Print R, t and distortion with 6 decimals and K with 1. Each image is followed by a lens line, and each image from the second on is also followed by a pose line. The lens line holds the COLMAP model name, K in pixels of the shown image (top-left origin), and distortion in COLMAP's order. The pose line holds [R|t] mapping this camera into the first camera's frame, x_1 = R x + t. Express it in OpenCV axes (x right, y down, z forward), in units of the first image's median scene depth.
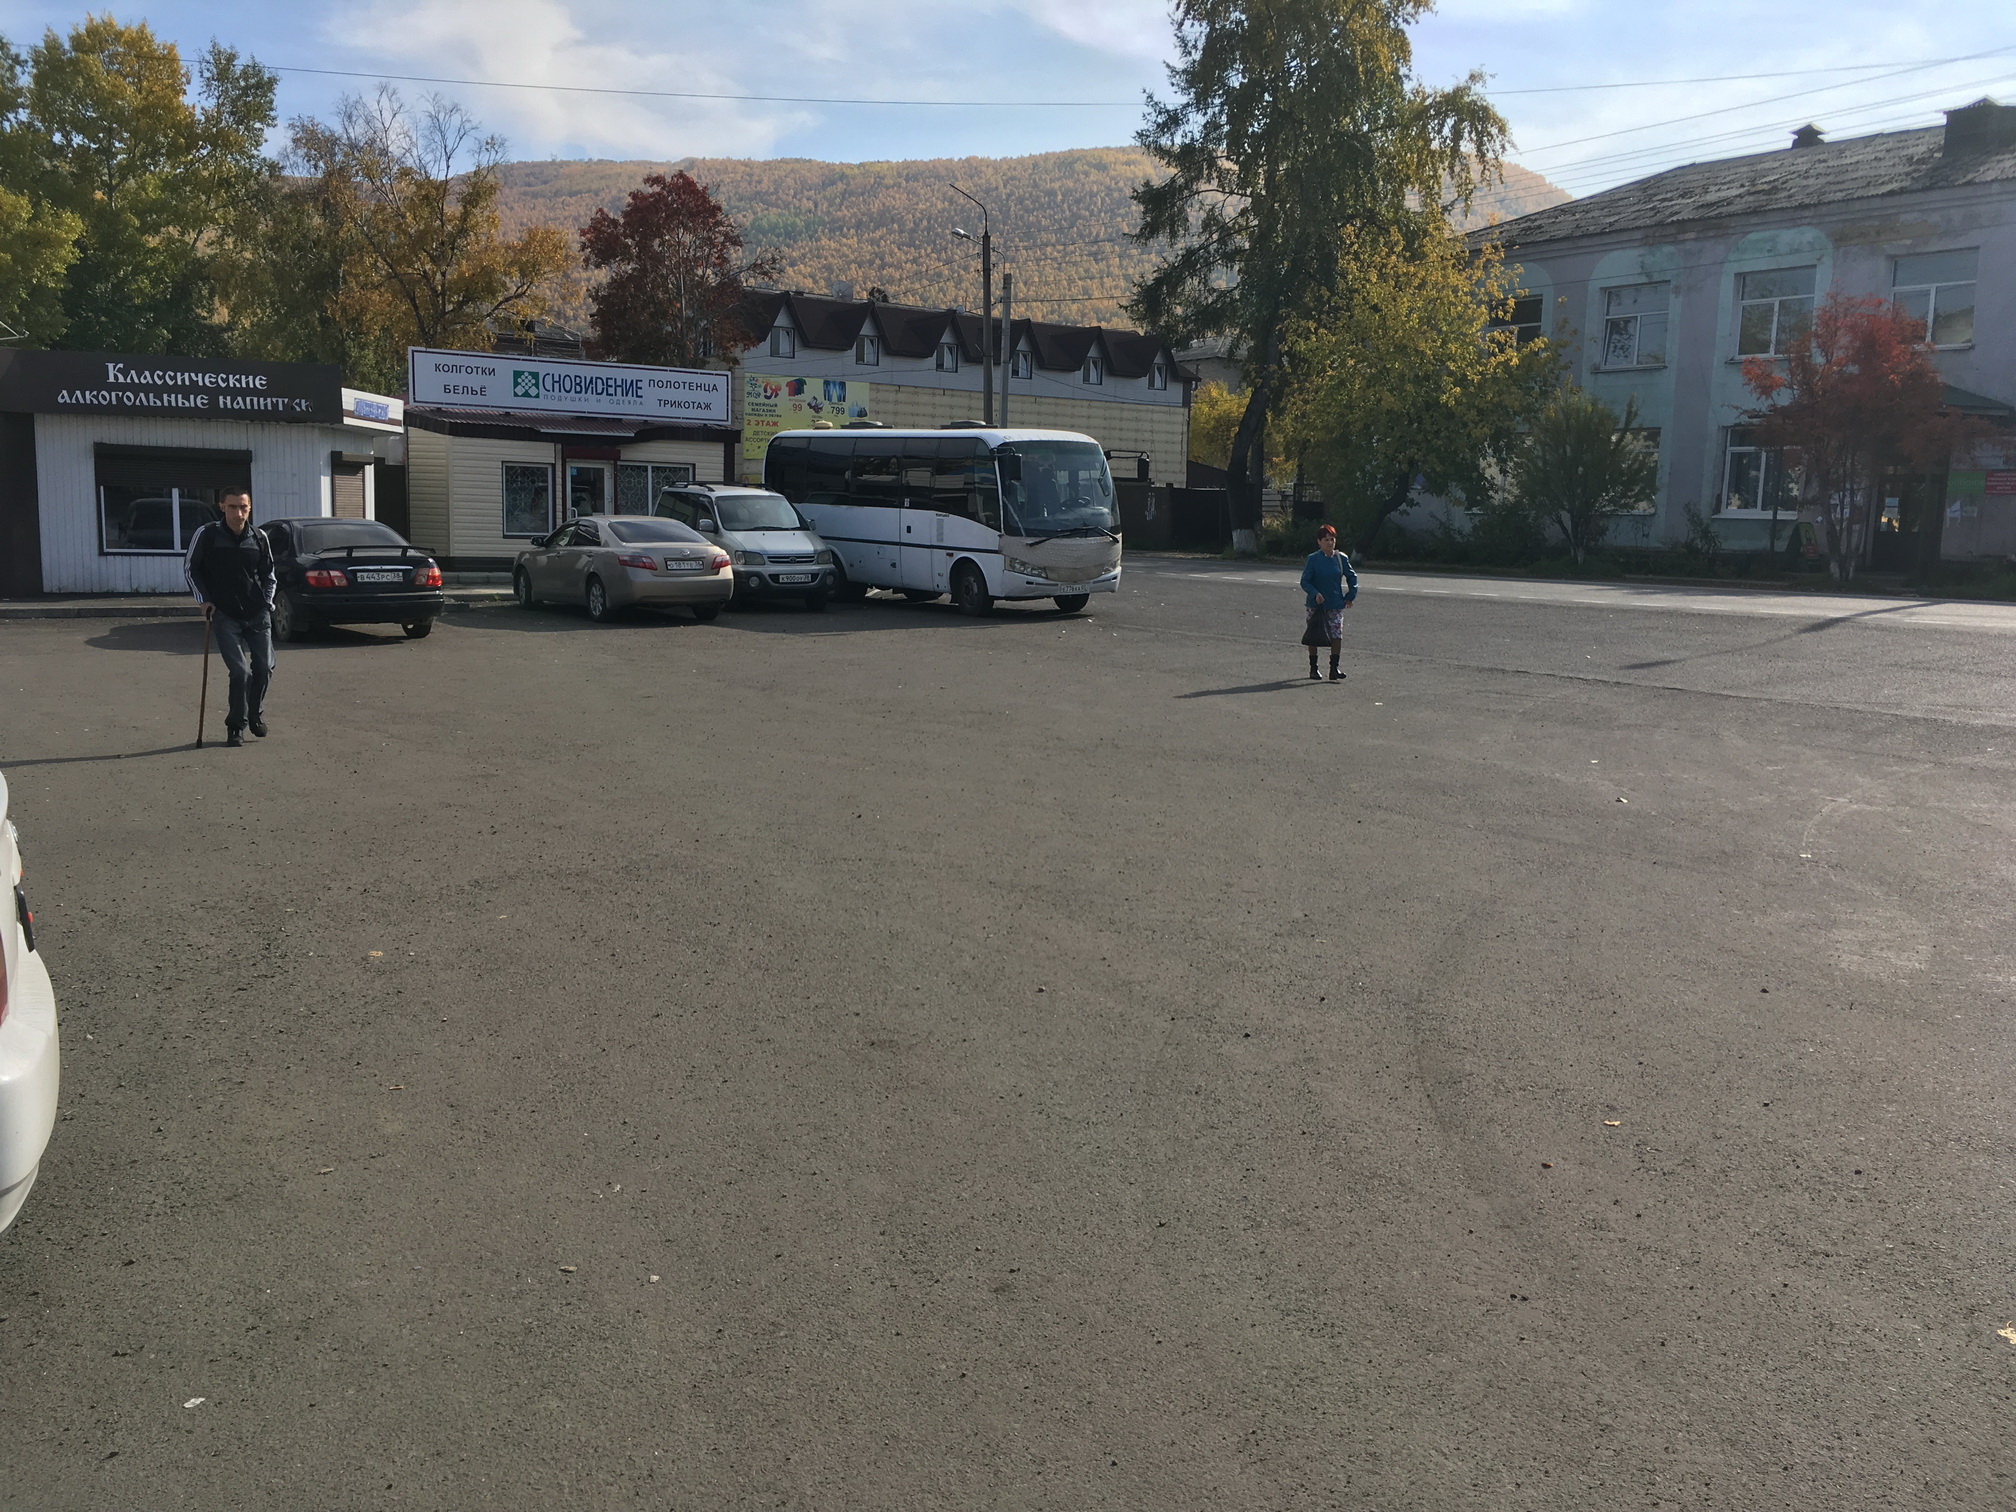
lens RADIAL K [[1709.3, 0, 1006.8], [0, 1709.3, 757.1], [0, 0, 1]] dist [0.064477, -0.082778]
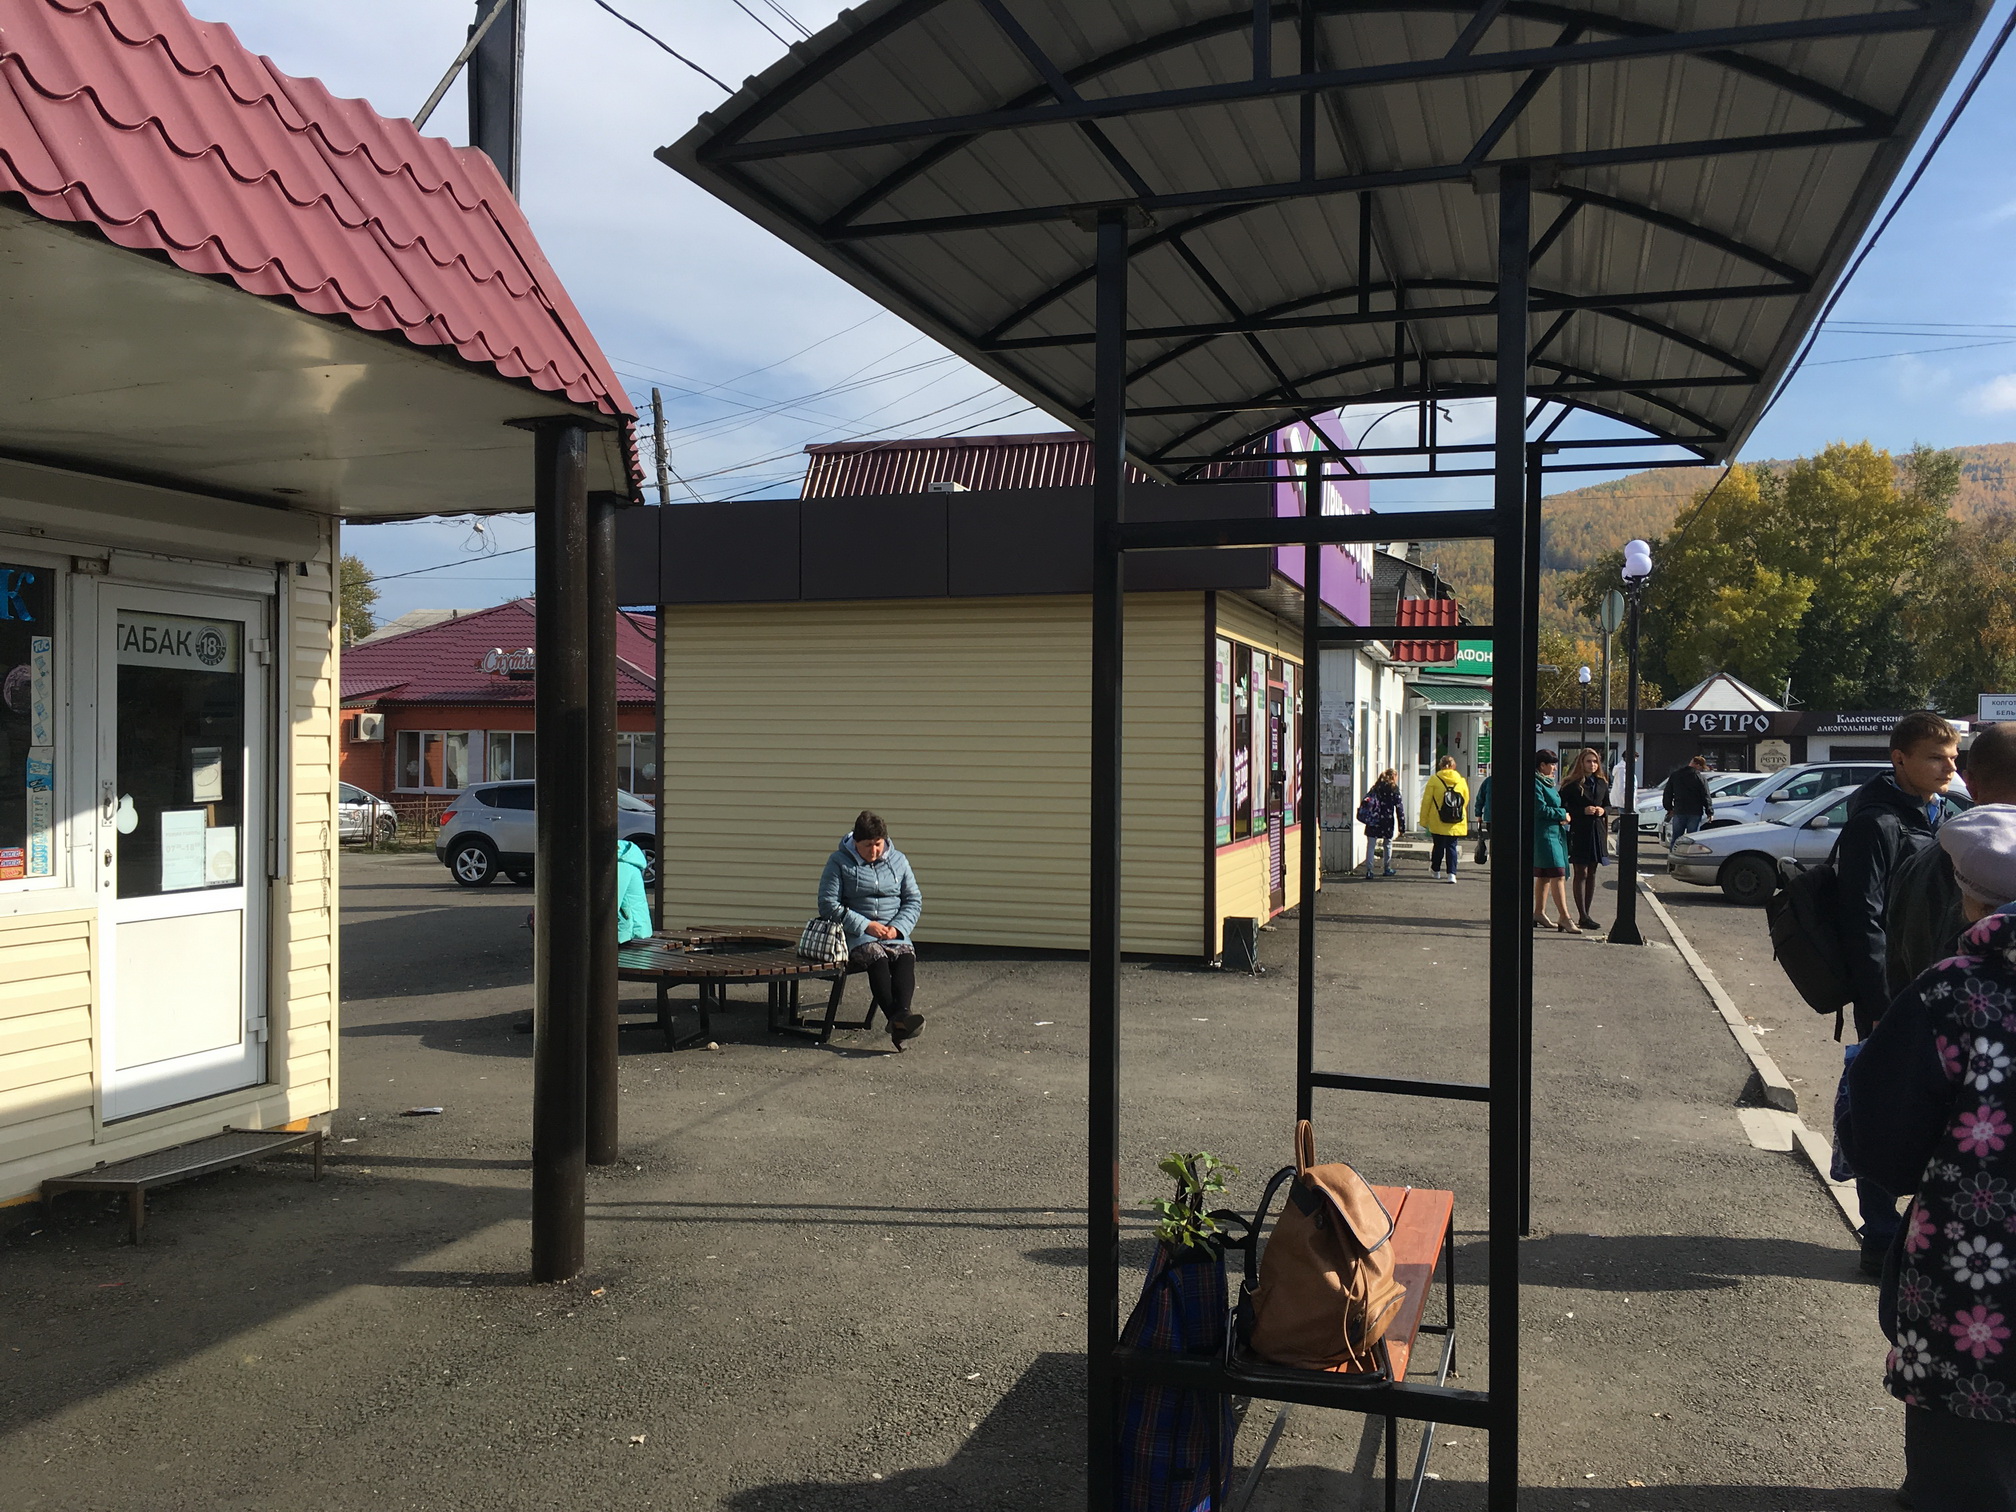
lens RADIAL K [[1709.3, 0, 1007.5], [0, 1709.3, 759.2], [0, 0, 1]] dist [0.064477, -0.082778]
pose [[0.611244, -0.016153, -0.791278, 0.196653], [-0.104167, 0.989452, -0.100665, 0.055822], [0.784557, 0.143956, 0.603114, -0.383663]]
